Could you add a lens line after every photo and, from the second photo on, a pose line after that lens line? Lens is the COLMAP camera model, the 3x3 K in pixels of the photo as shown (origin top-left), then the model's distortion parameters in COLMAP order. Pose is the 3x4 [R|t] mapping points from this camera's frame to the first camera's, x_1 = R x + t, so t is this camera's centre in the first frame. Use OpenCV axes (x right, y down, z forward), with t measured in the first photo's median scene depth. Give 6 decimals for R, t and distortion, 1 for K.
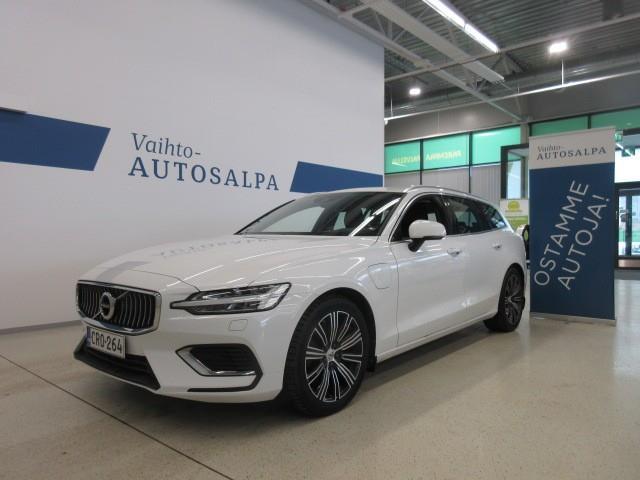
lens RADIAL K [[473.0, 0, 319.9], [0, 473.0, 246.1], [0, 0, 1]] dist [-0.004887, -0.004401]
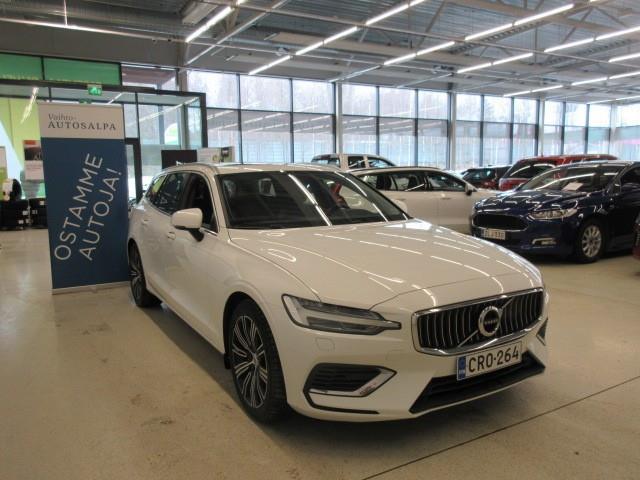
lens RADIAL K [[513.0, 0, 317.8], [0, 513.0, 243.1], [0, 0, 1]] dist [0.008811, -0.004996]
pose [[0.320521, -0.130134, 0.938260, -0.638718], [0.033638, 0.991457, 0.126021, -0.069207], [-0.946644, -0.008831, 0.322160, 0.434735]]
